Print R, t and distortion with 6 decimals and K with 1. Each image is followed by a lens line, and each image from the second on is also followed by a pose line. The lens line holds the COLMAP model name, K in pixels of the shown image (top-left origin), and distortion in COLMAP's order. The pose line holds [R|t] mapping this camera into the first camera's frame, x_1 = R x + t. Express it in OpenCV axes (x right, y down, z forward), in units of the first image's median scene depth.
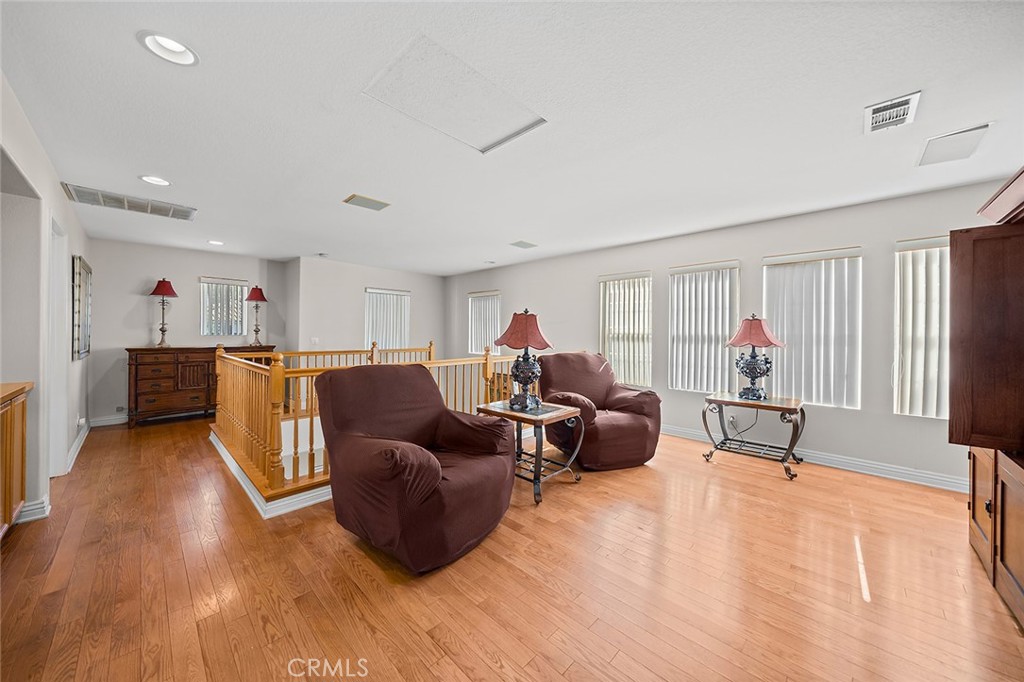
lens RADIAL K [[353.2, 0, 505.0], [0, 353.2, 332.5], [0, 0, 1]] dist [0.000065, -0.000174]
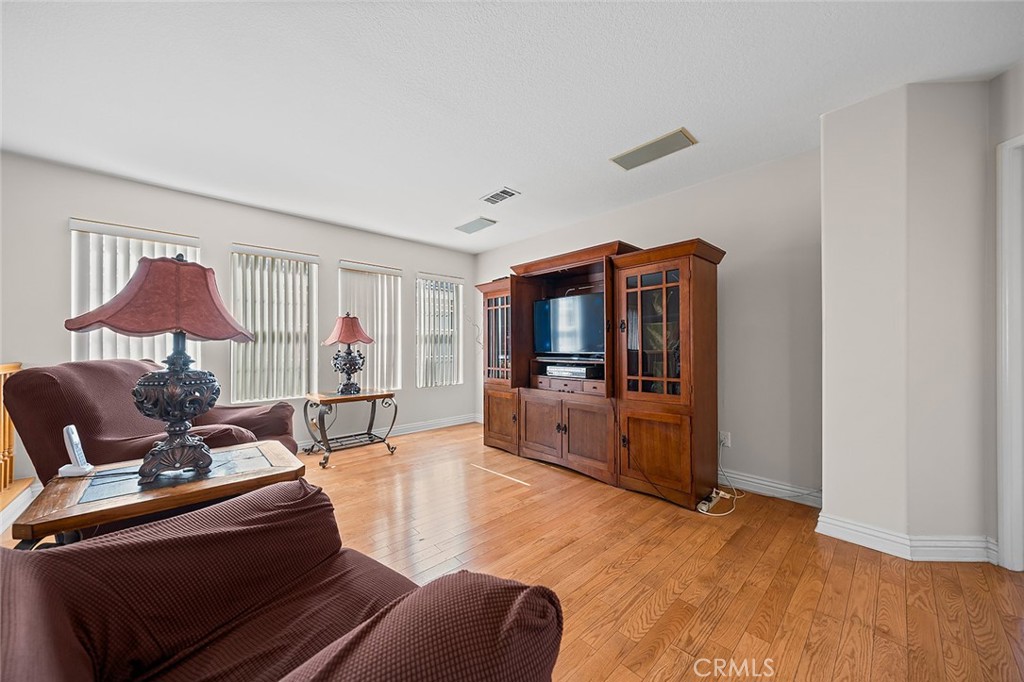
lens RADIAL K [[353.2, 0, 506.1], [0, 353.2, 346.4], [0, 0, 1]] dist [0.000065, -0.000174]
pose [[0.055537, -0.005321, 0.998442, -0.324449], [0.000934, 0.999986, 0.005277, 0.044751], [-0.998456, 0.000640, 0.055541, 0.496940]]
